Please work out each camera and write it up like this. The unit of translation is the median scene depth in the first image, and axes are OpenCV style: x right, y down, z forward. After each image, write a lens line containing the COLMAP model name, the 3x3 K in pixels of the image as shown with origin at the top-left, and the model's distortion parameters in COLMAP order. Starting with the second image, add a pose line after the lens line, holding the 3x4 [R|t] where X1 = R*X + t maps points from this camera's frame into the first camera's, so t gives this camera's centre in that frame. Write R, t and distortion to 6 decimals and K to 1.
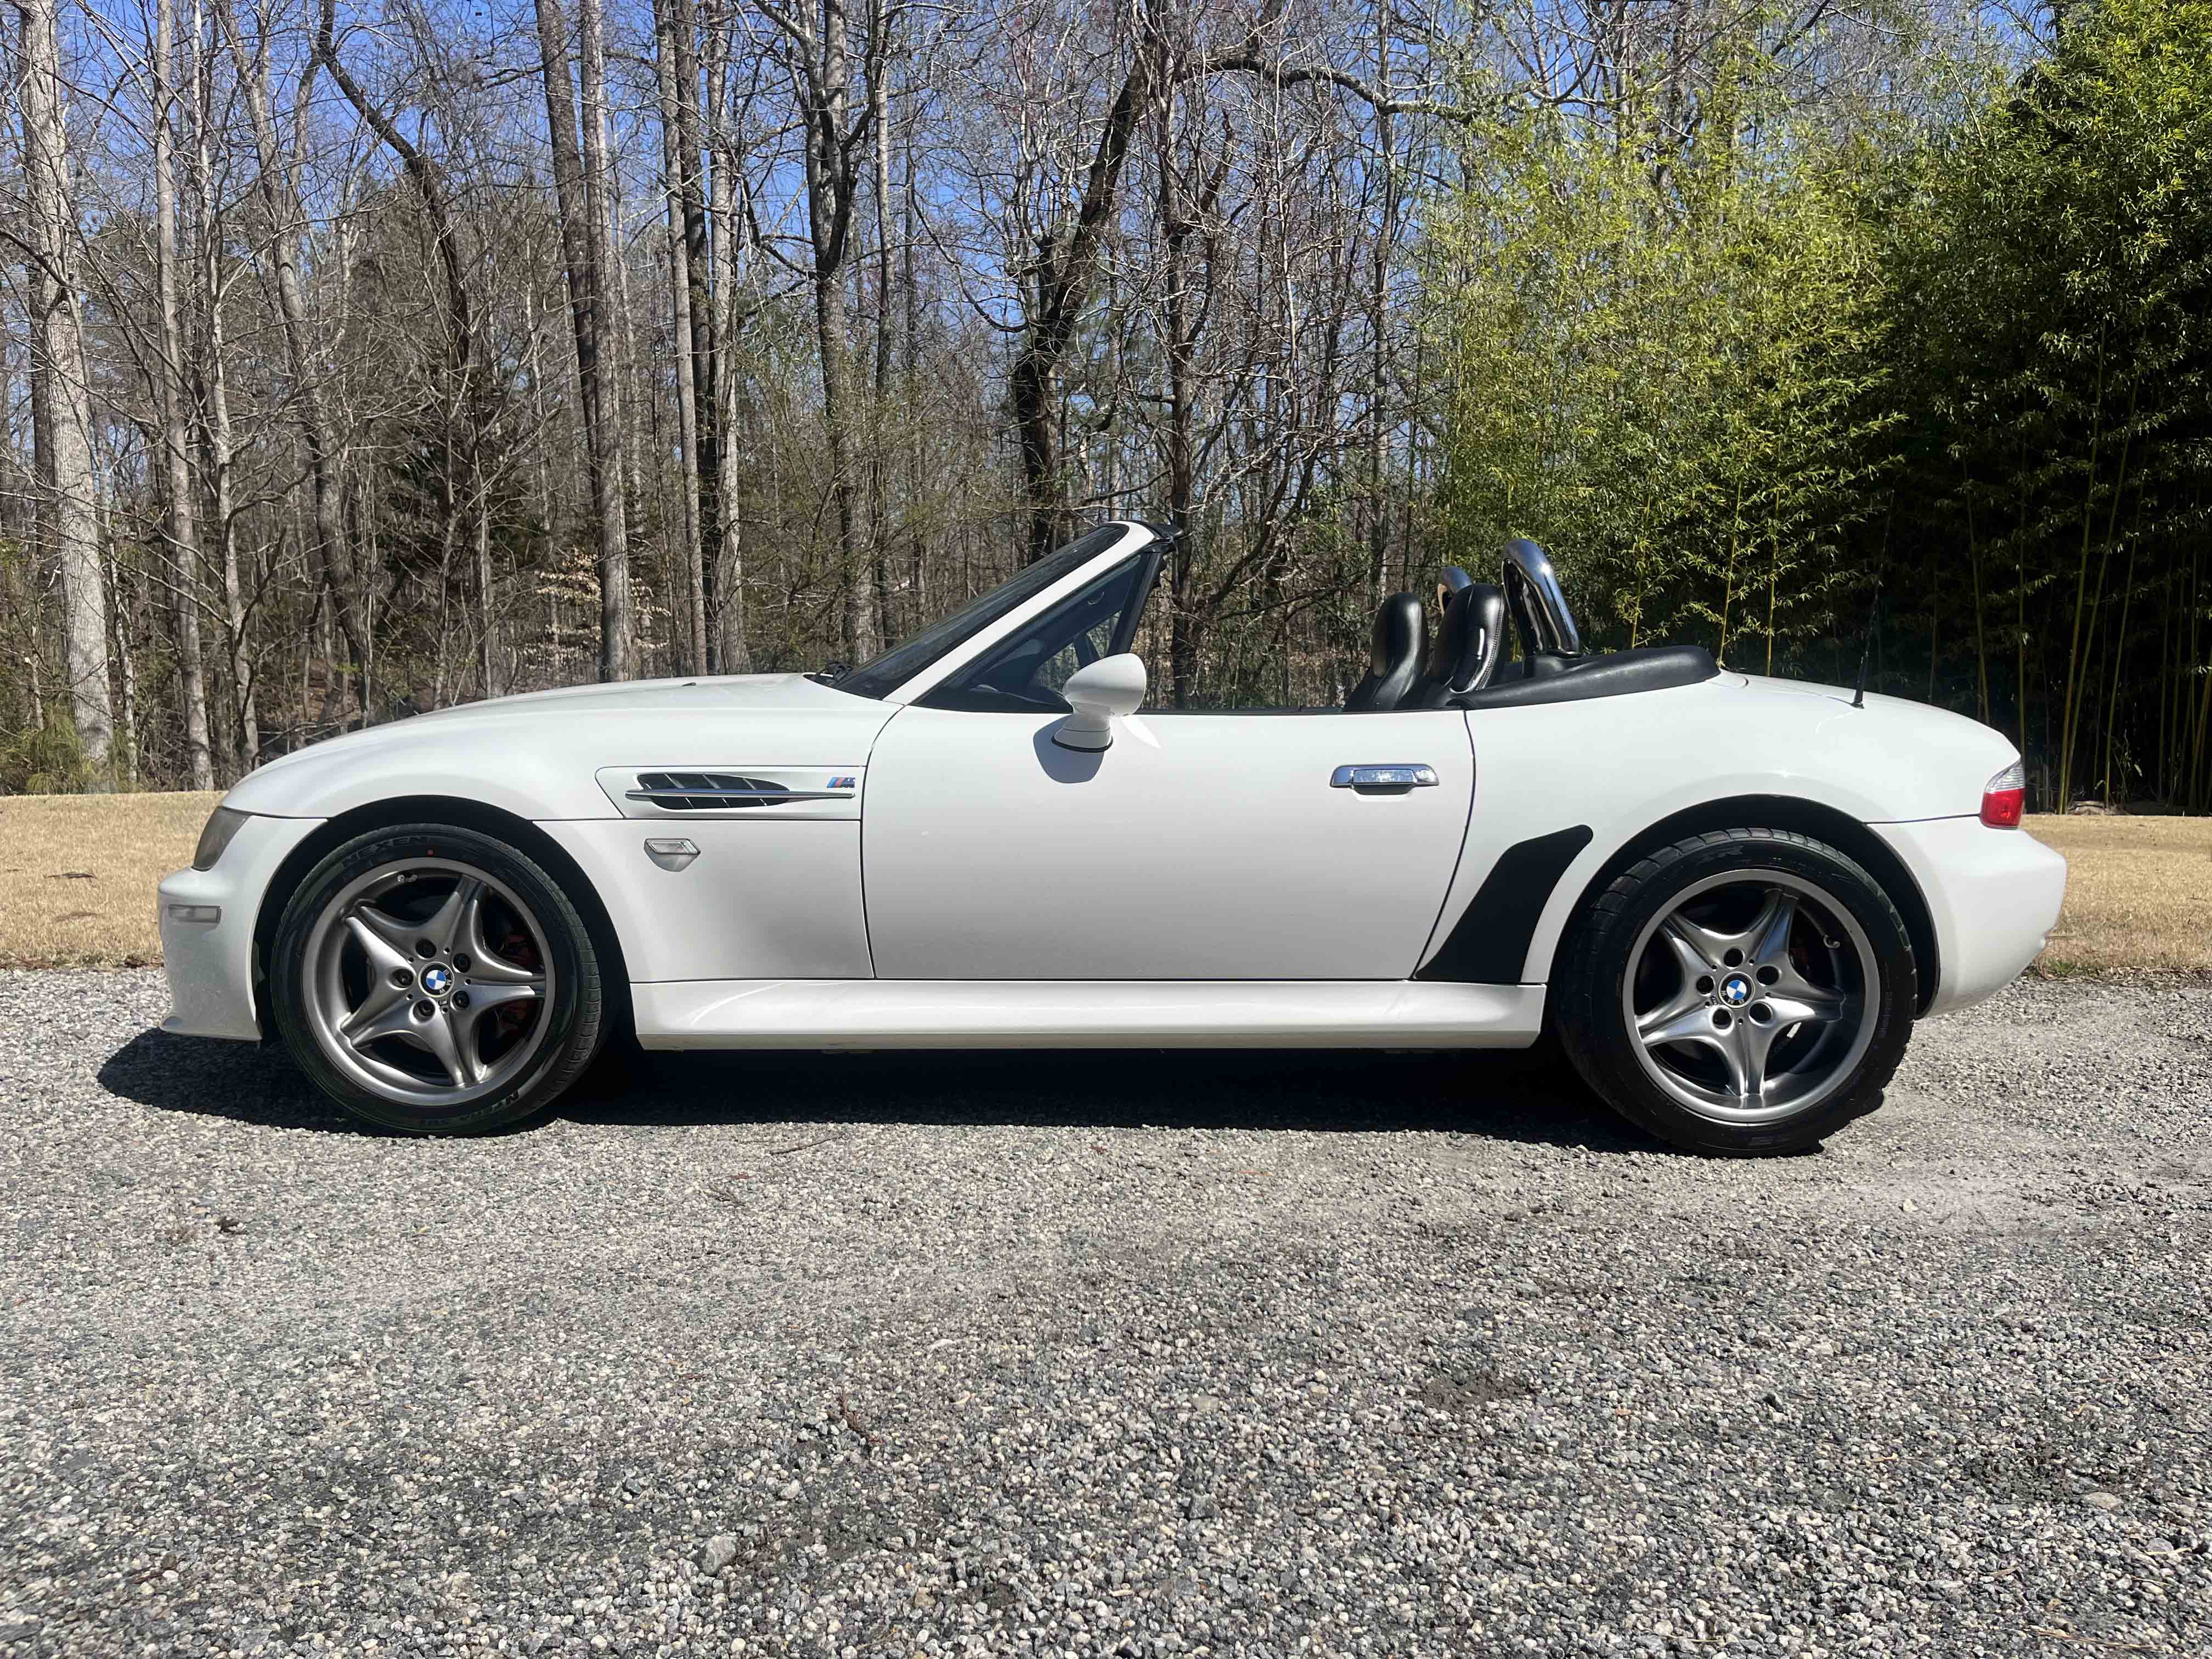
lens RADIAL K [[1658.5, 0, 1092.9], [0, 1658.5, 825.6], [0, 0, 1]] dist [0.040176, -0.047499]
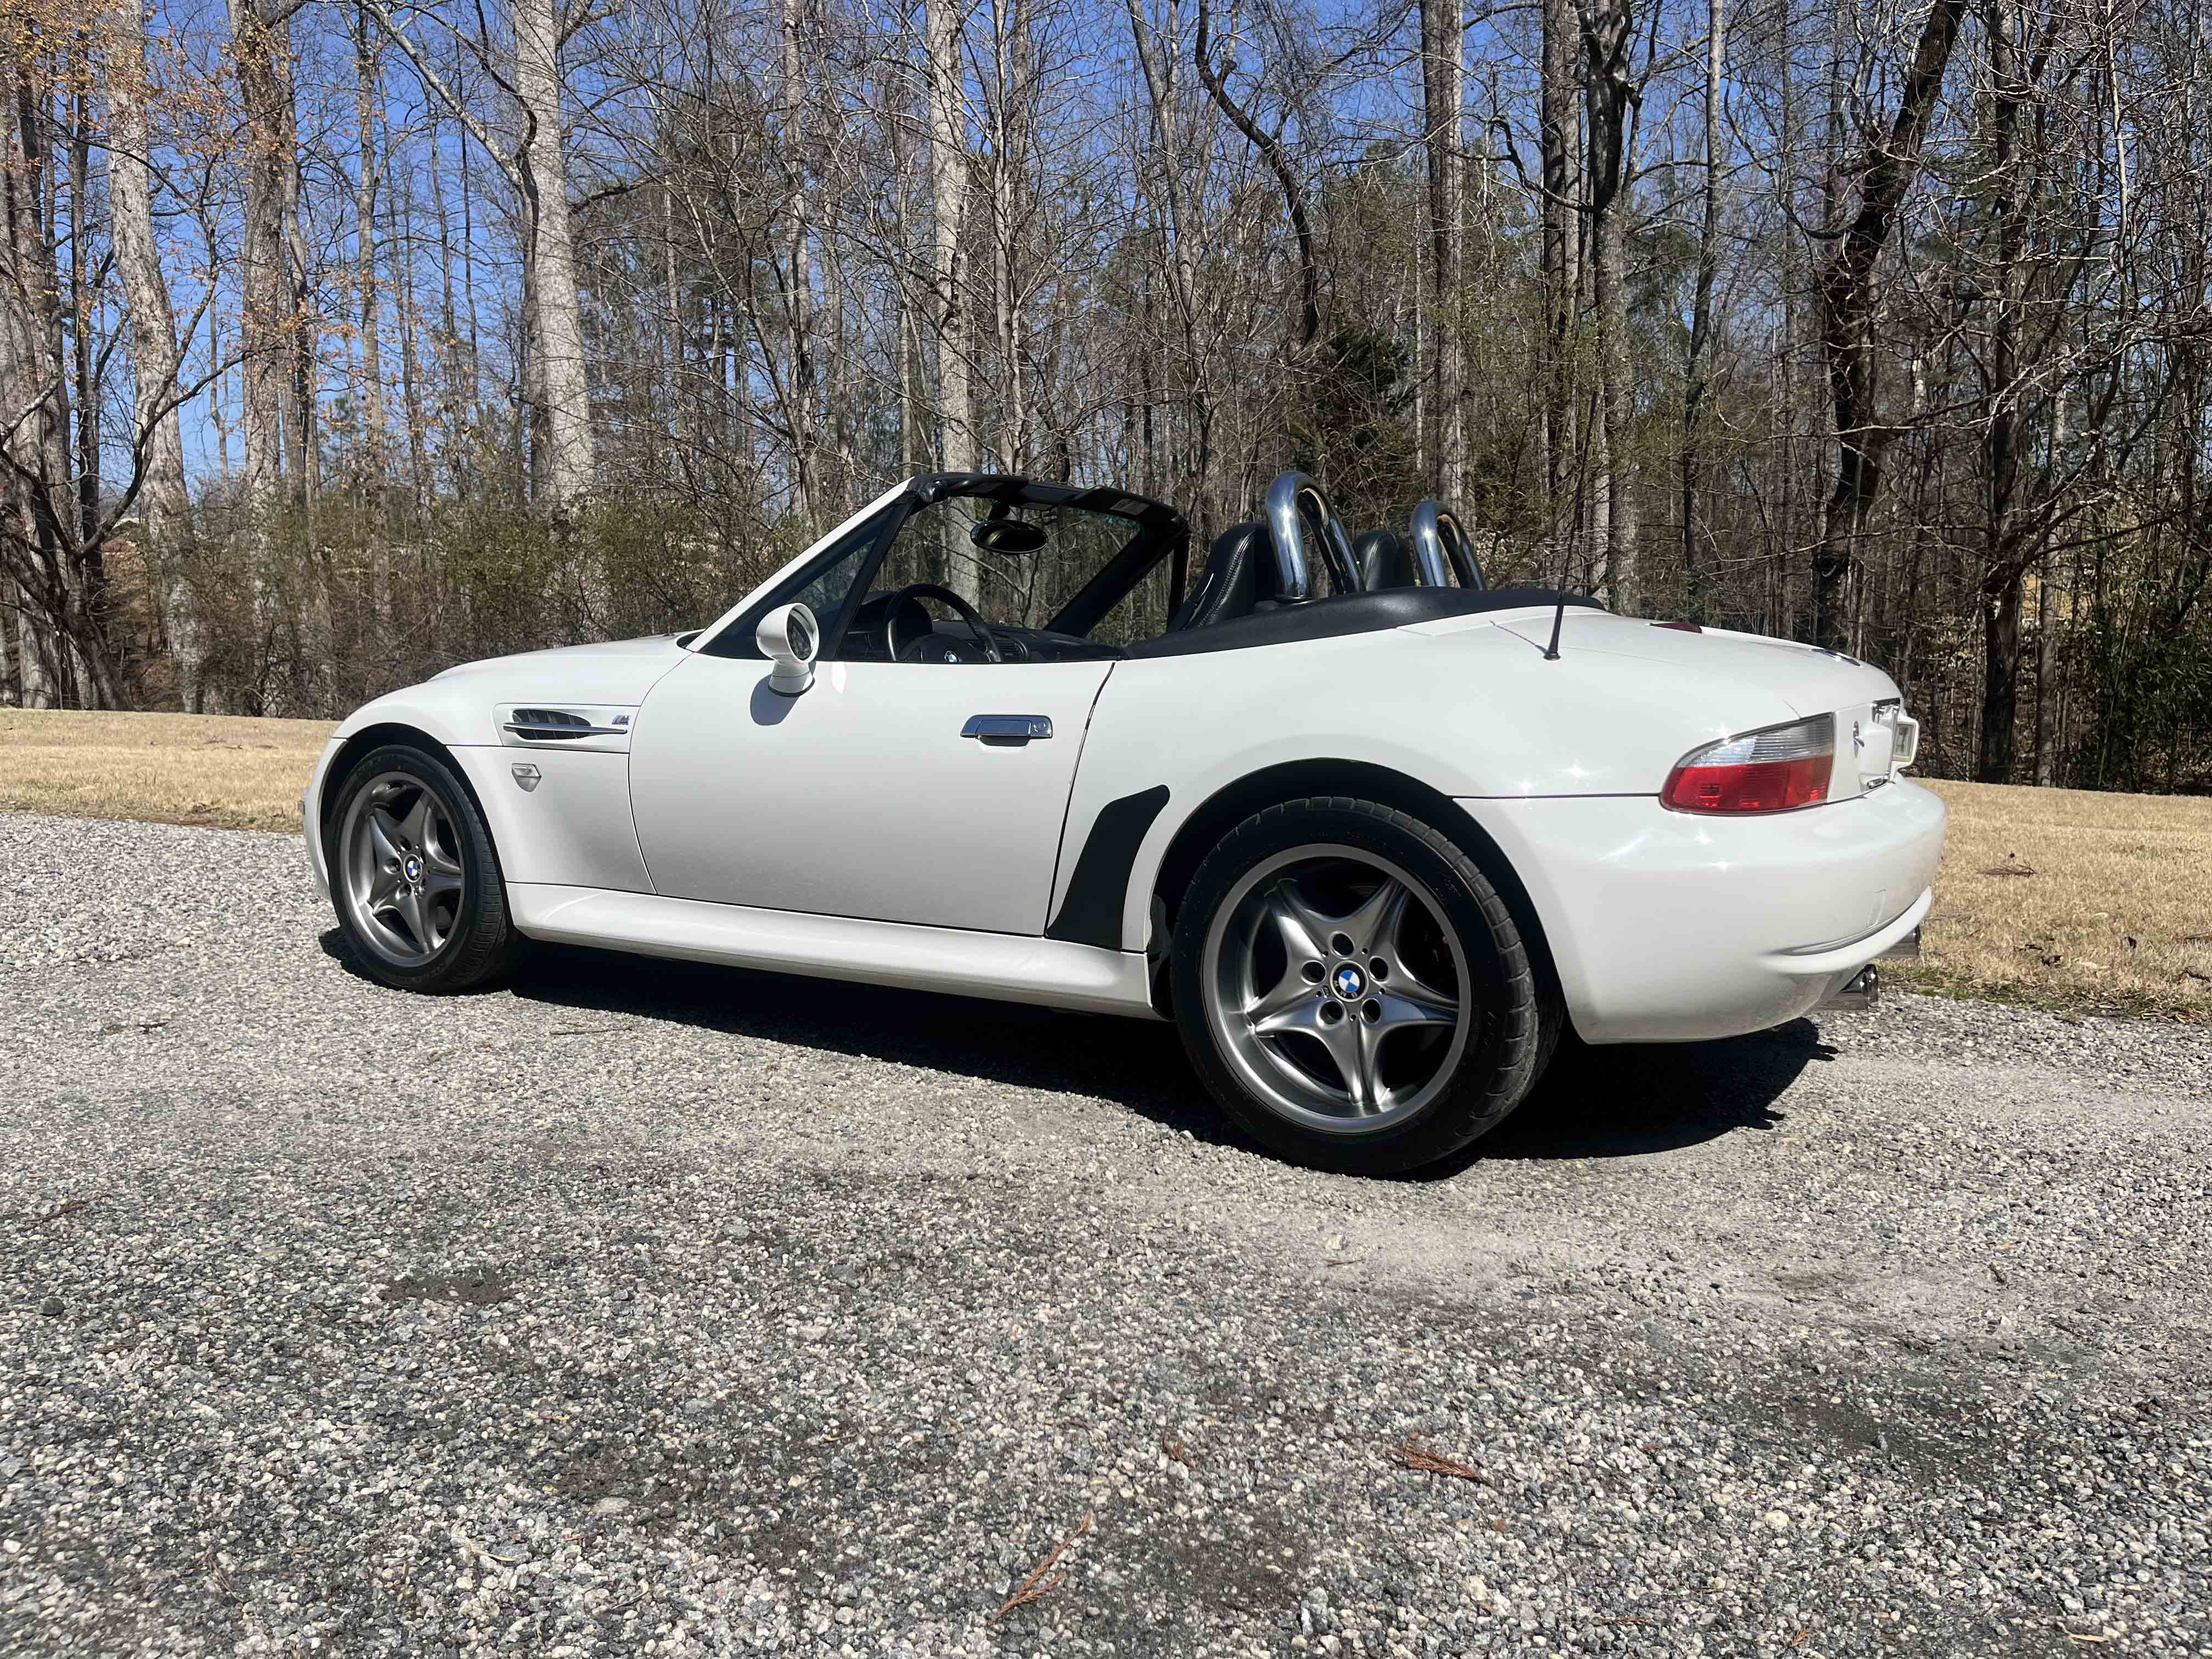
lens RADIAL K [[1658.5, 0, 1106.1], [0, 1658.5, 821.2], [0, 0, 1]] dist [0.040176, -0.047499]
pose [[0.845858, 0.054376, -0.530630, 0.738004], [-0.049258, 0.998502, 0.023799, 0.000086], [0.531129, 0.006007, 0.847270, 0.194470]]
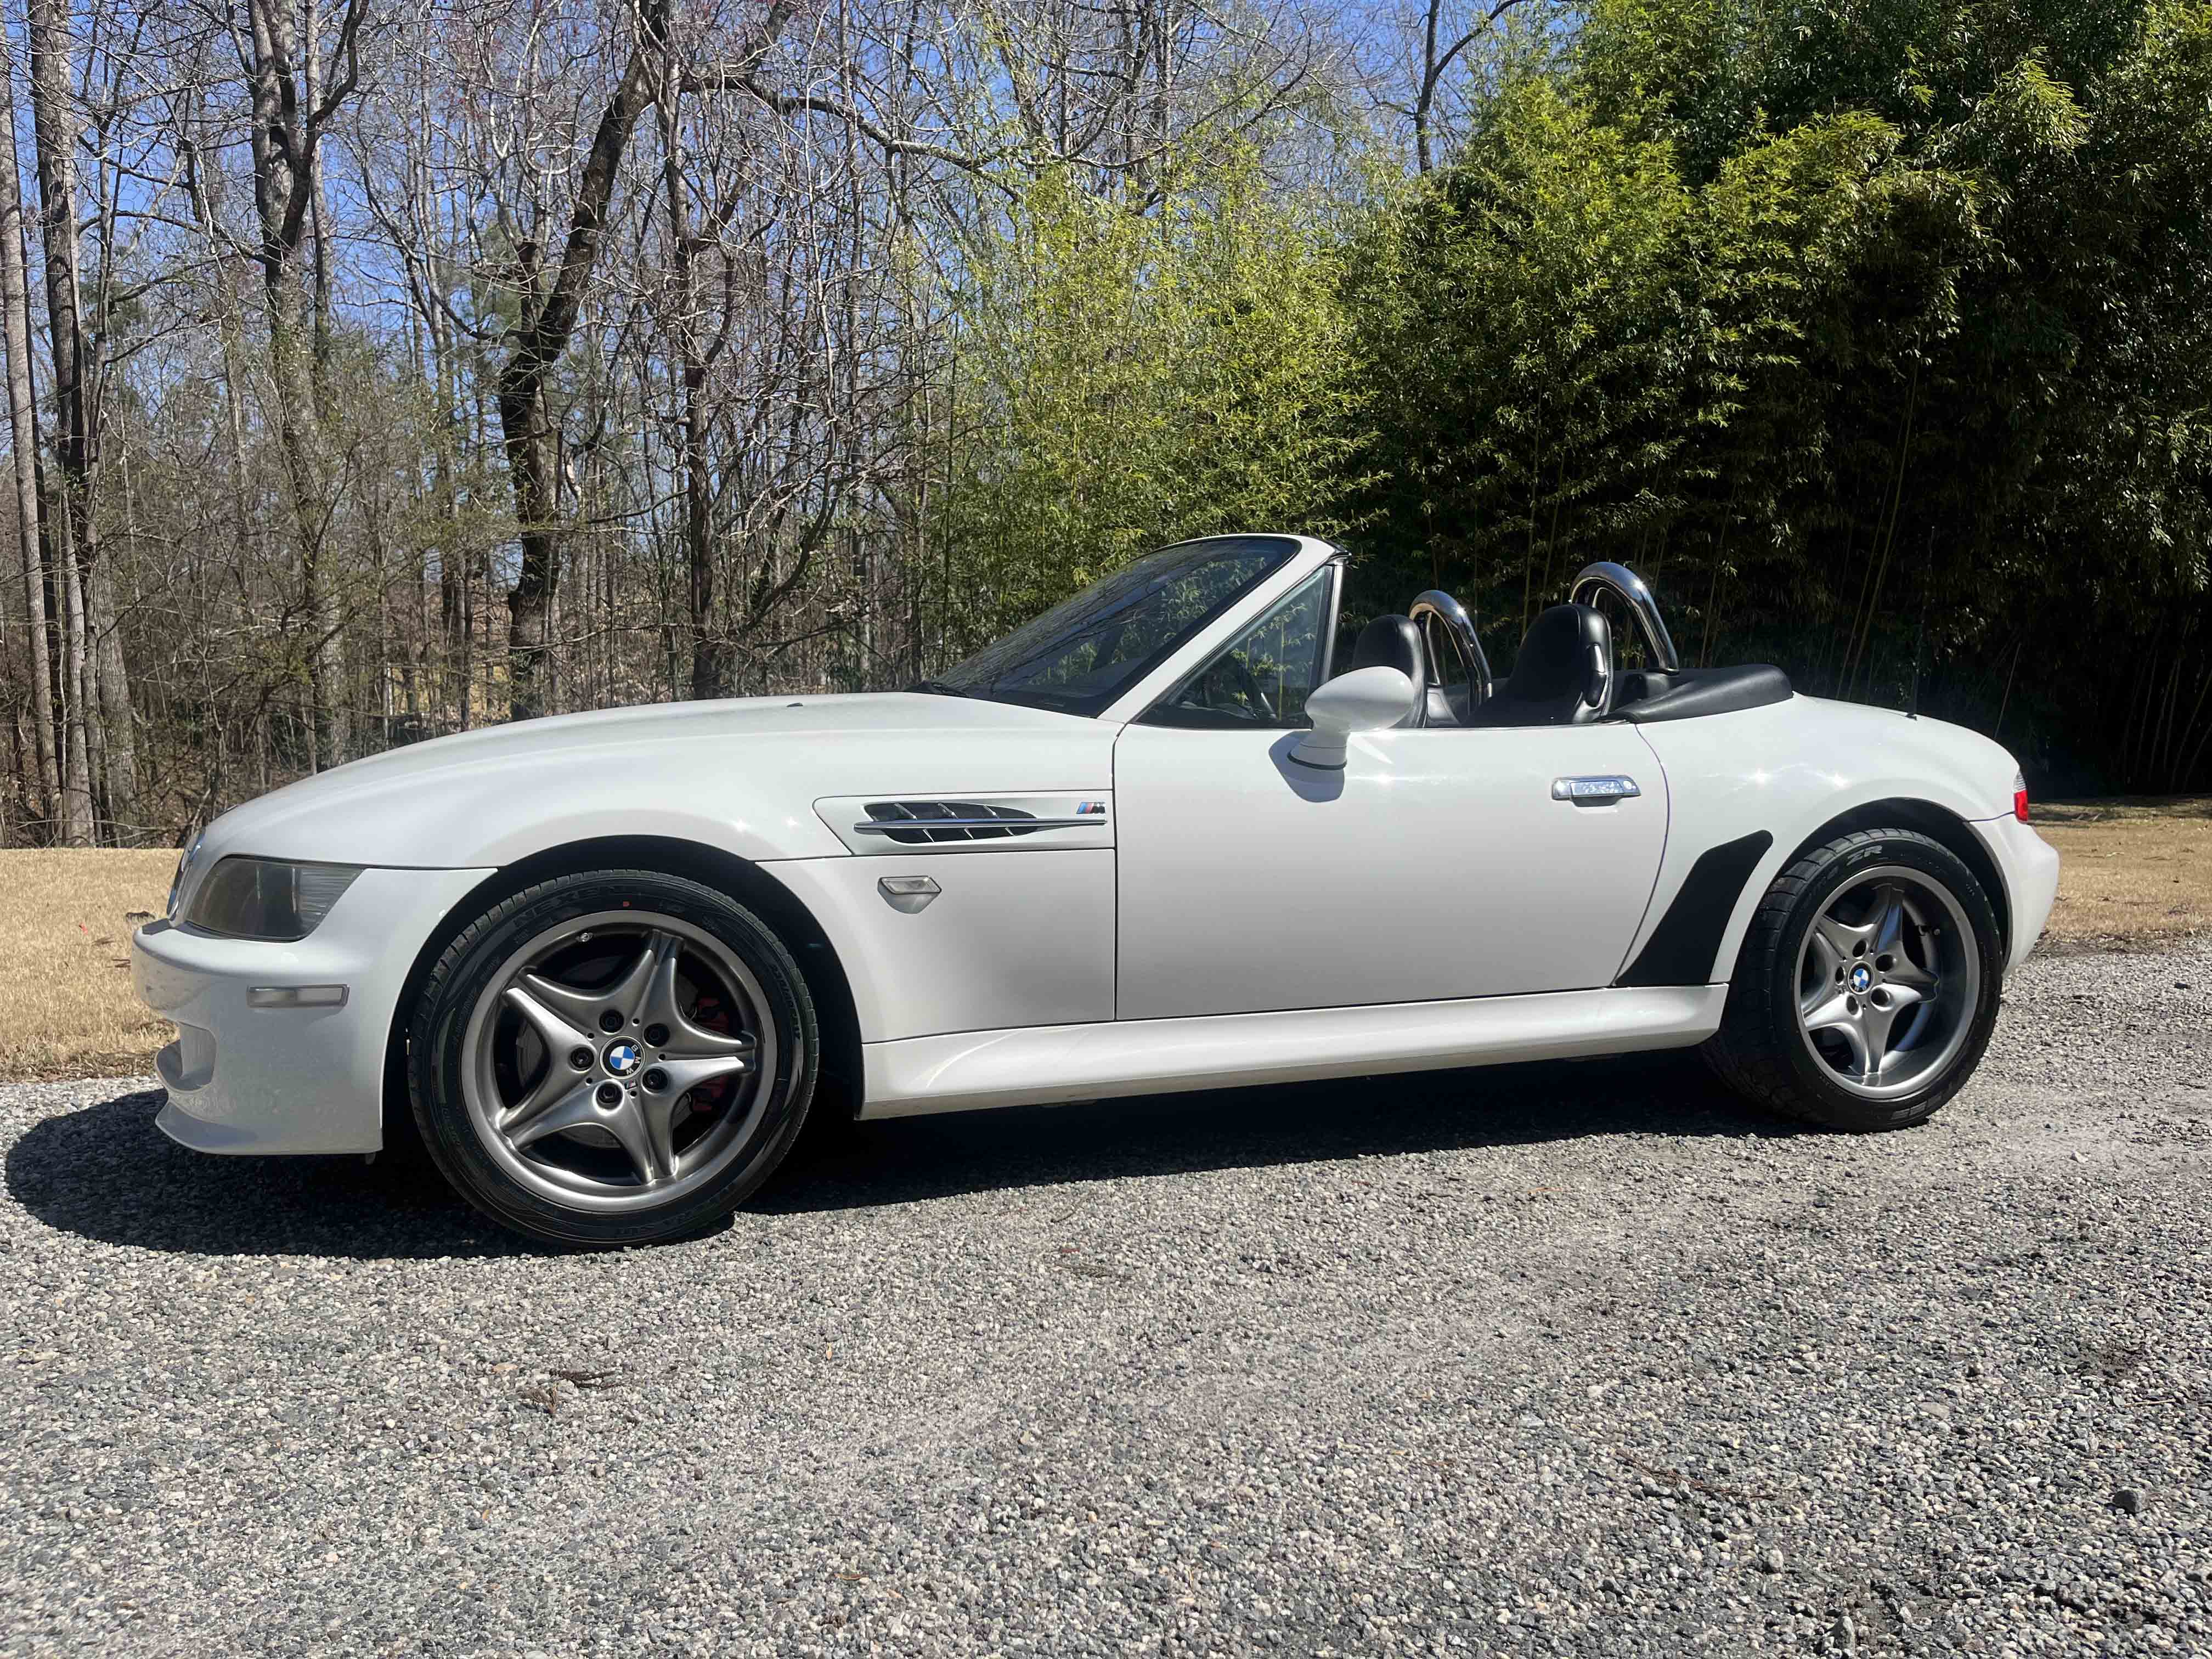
lens RADIAL K [[1658.5, 0, 1107.6], [0, 1658.5, 843.0], [0, 0, 1]] dist [0.040176, -0.047499]
pose [[0.940931, -0.031823, 0.337100, -0.442080], [0.035732, 0.999347, -0.005397, -0.001256], [-0.336708, 0.017124, 0.941453, 0.138921]]
